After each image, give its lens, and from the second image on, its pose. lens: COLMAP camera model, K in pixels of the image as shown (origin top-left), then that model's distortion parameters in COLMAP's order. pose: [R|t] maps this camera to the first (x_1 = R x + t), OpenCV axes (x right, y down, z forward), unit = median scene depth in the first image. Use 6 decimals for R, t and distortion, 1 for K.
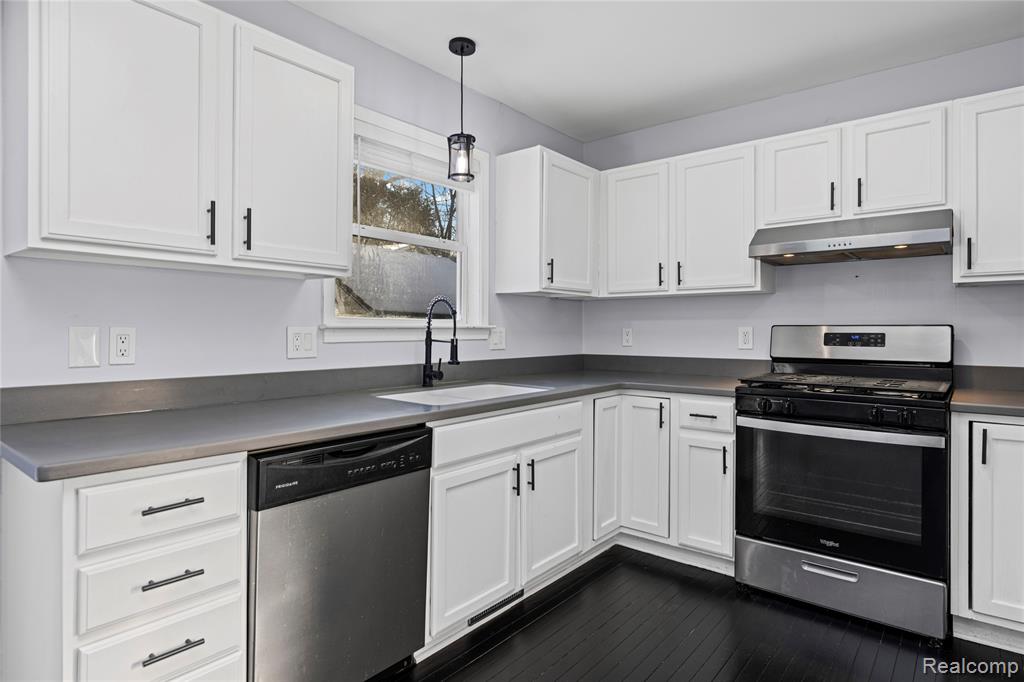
lens RADIAL K [[563.7, 0, 510.2], [0, 563.7, 333.3], [0, 0, 1]] dist [-0.001491, -0.000171]
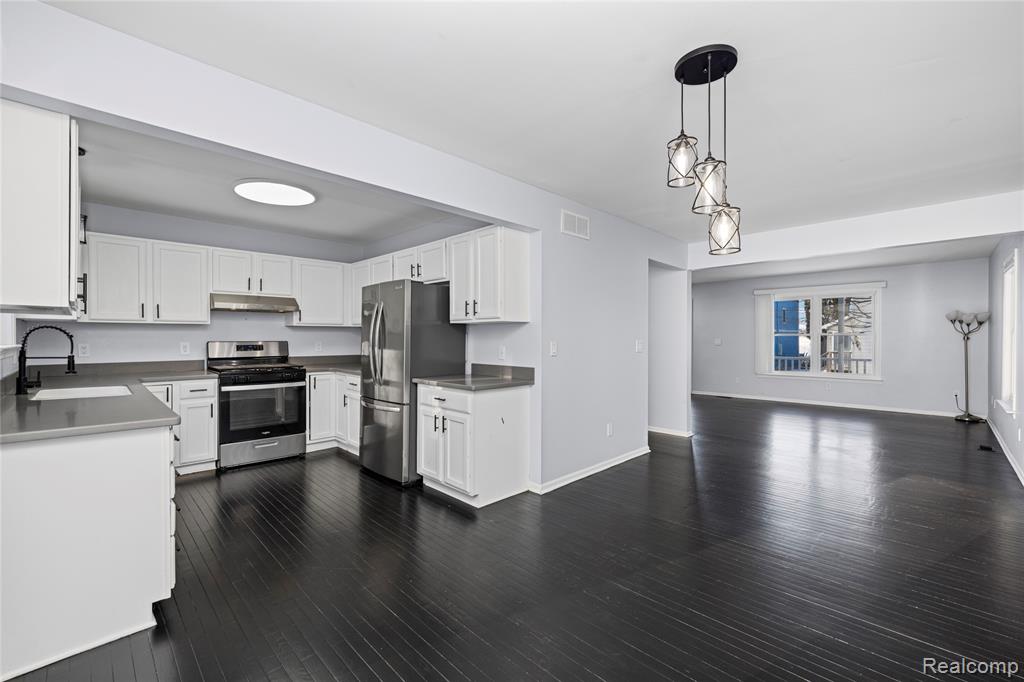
lens RADIAL K [[427.4, 0, 509.8], [0, 427.4, 339.0], [0, 0, 1]] dist [-0.000040, 0.000001]
pose [[0.097314, -0.007363, 0.995226, -1.024779], [0.006398, 0.999957, 0.006772, -0.030285], [-0.995233, 0.005708, 0.097357, -0.192324]]
